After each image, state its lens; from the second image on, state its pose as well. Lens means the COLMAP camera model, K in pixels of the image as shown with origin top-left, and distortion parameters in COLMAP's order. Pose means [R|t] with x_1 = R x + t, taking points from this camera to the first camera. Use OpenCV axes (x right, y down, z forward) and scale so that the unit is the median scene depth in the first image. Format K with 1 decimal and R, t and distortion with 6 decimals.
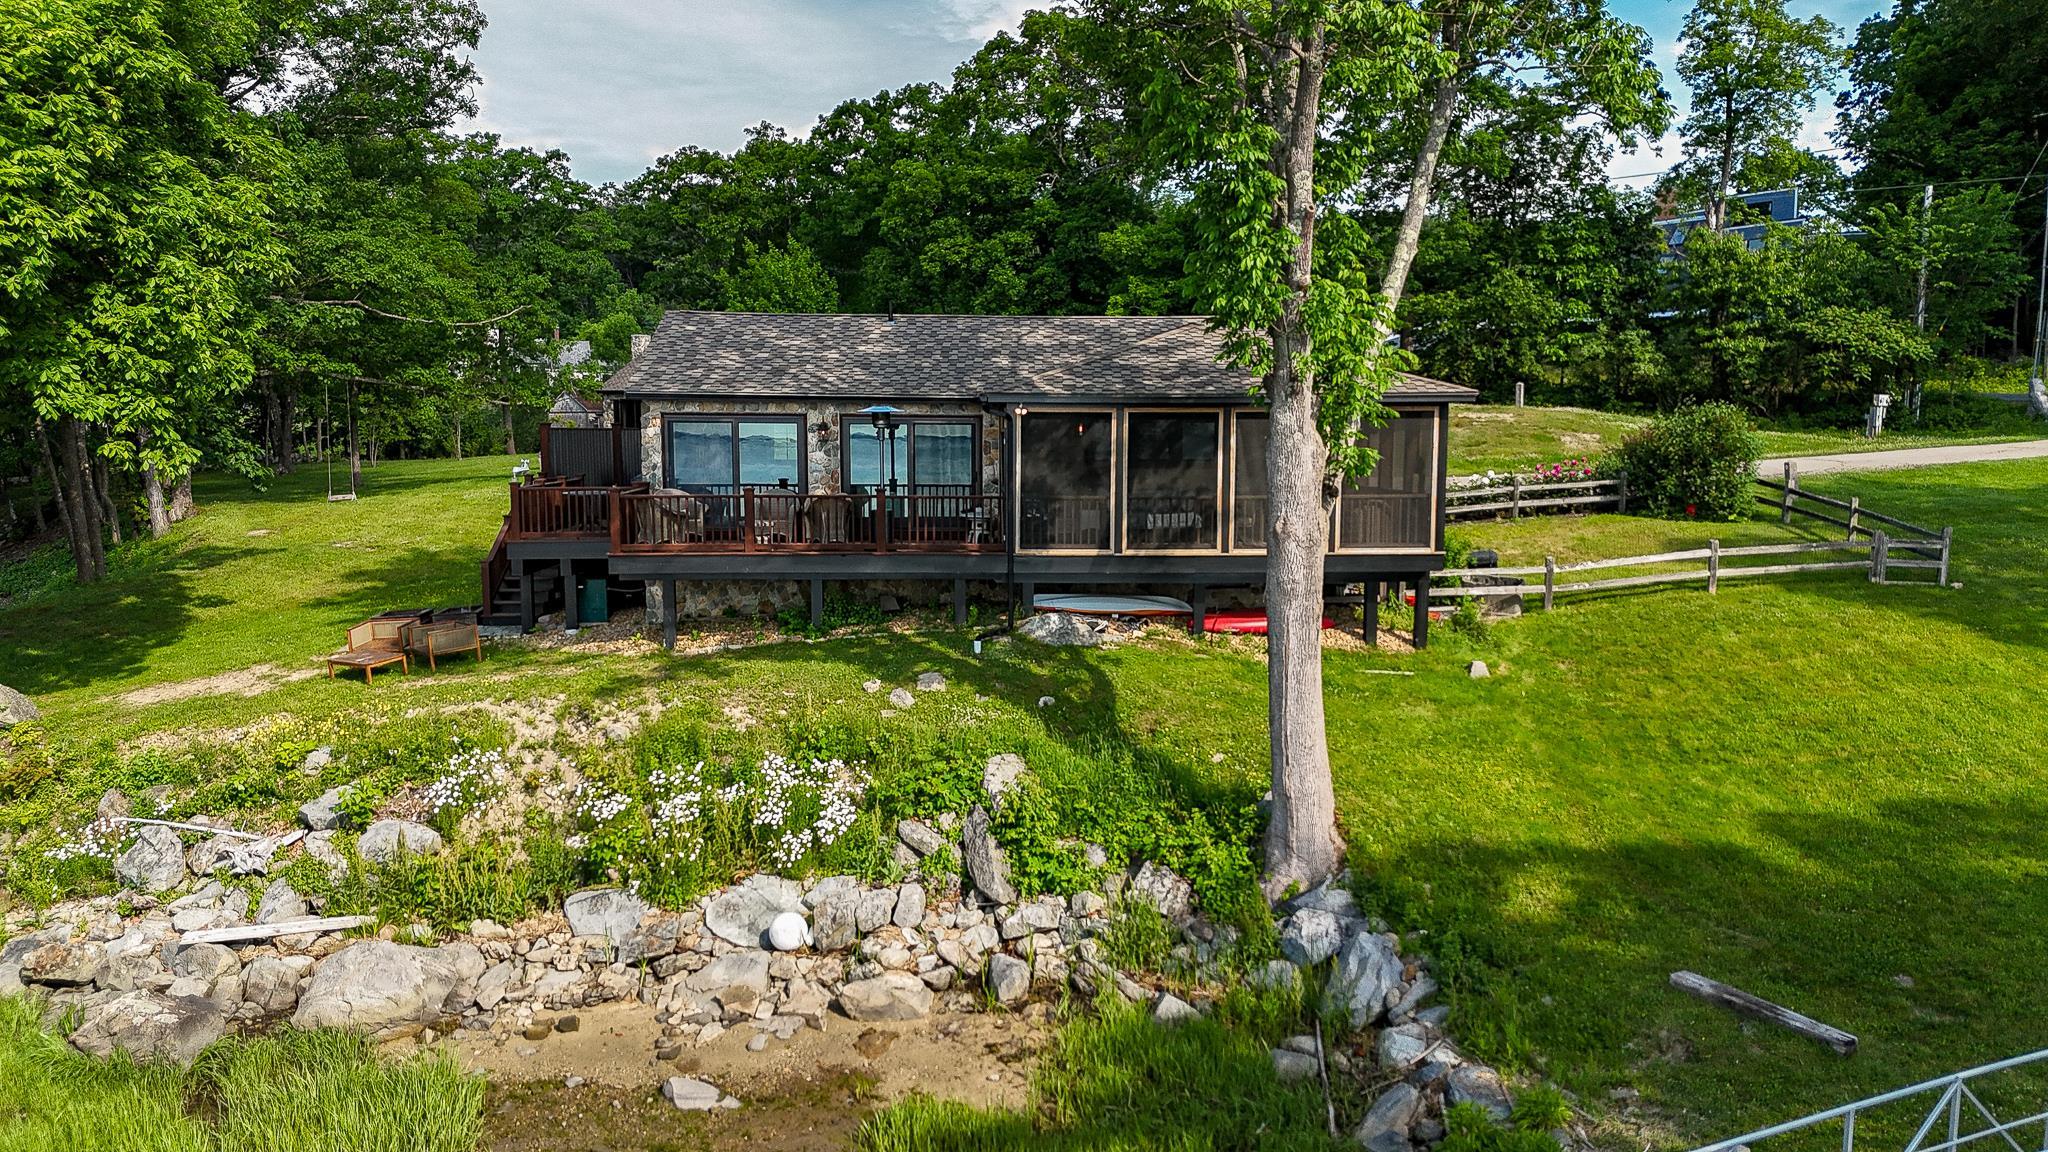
lens RADIAL K [[1469.3, 0, 993.1], [0, 1469.3, 565.3], [0, 0, 1]] dist [0.098938, -0.138961]
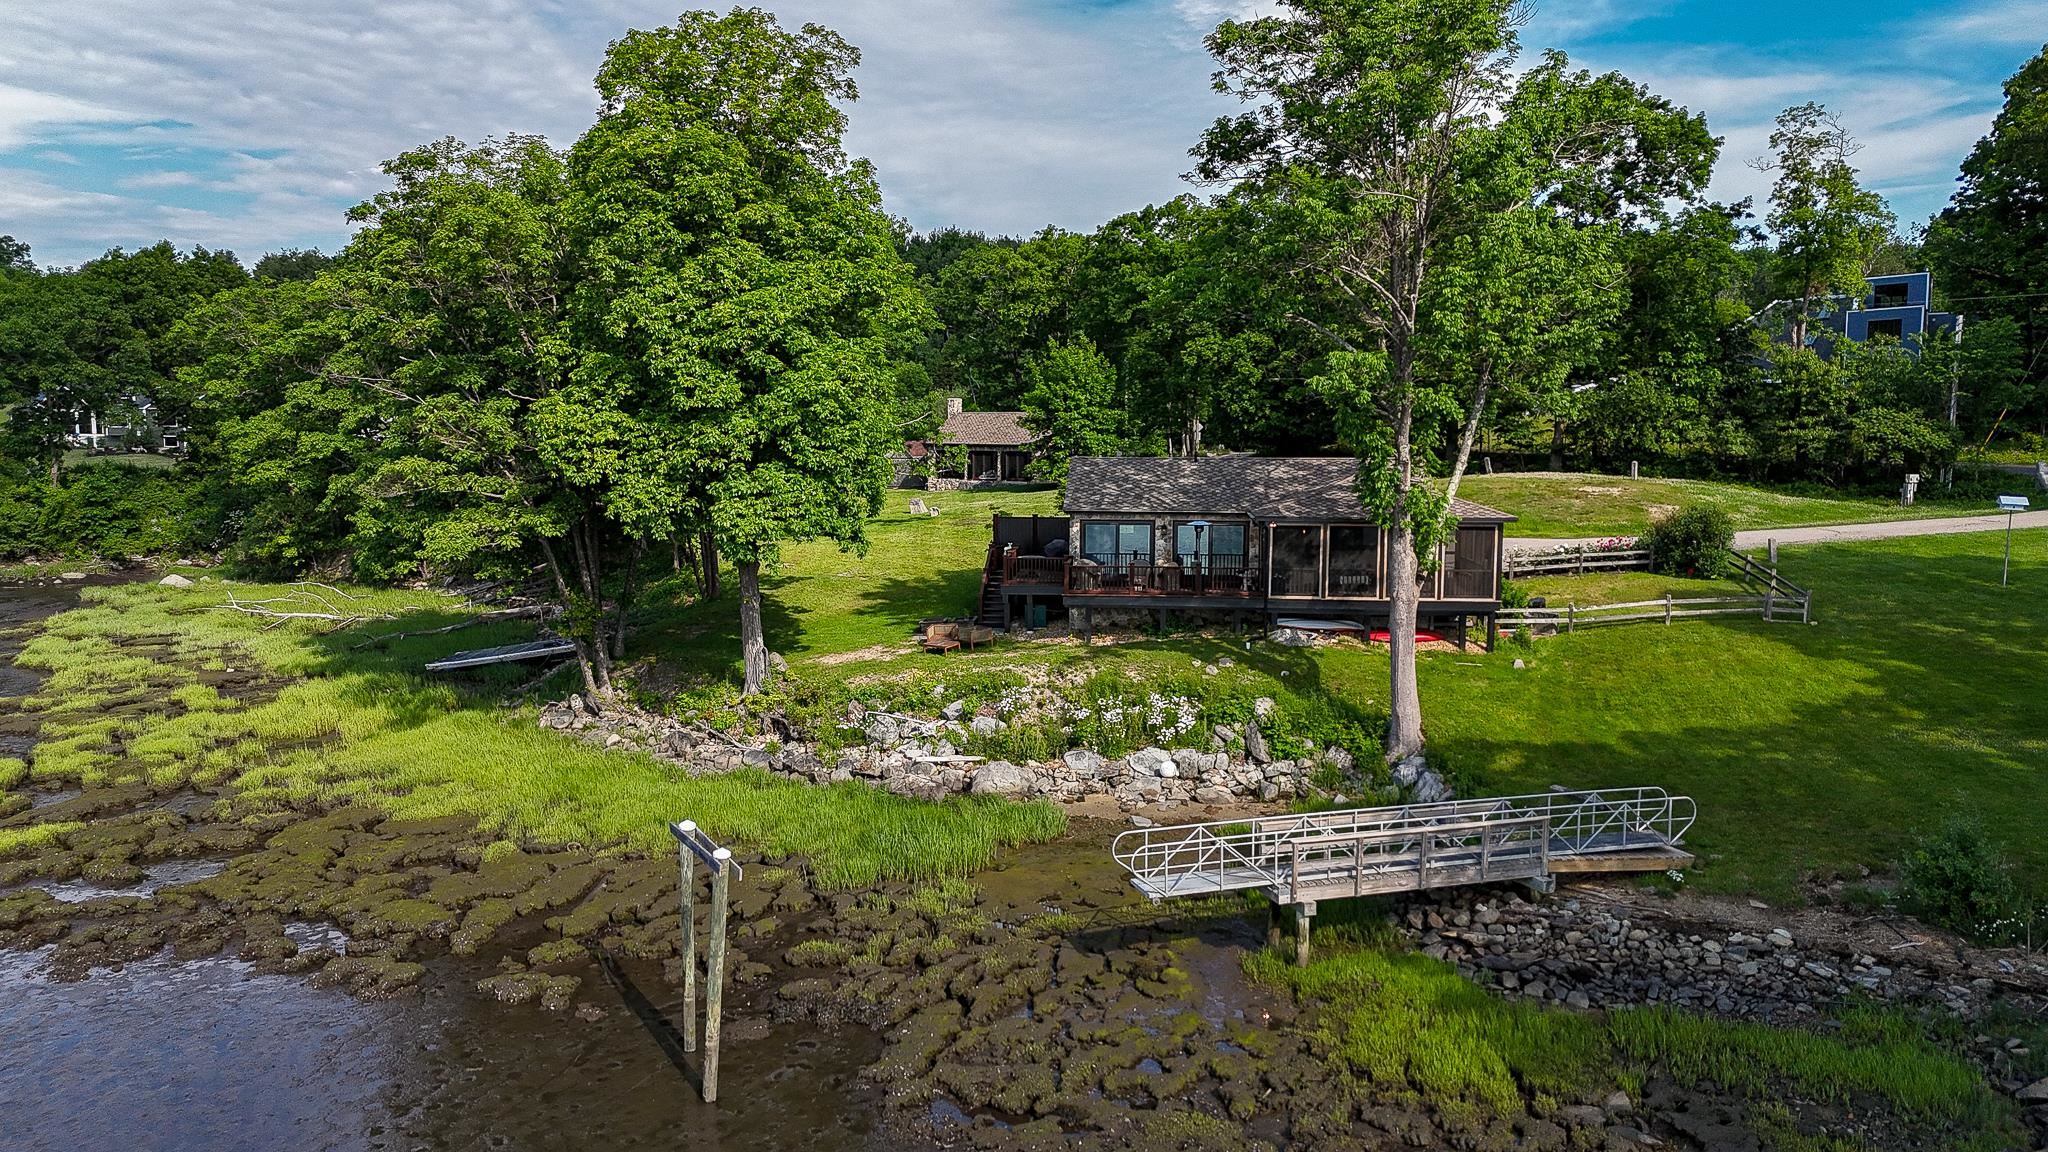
lens RADIAL K [[1469.3, 0, 993.1], [0, 1469.3, 565.3], [0, 0, 1]] dist [0.098938, -0.138961]
pose [[0.989337, 0.014619, -0.144906, -0.062545], [-0.014391, 0.999893, 0.002621, -0.050577], [0.144928, -0.000508, 0.989442, -0.970882]]
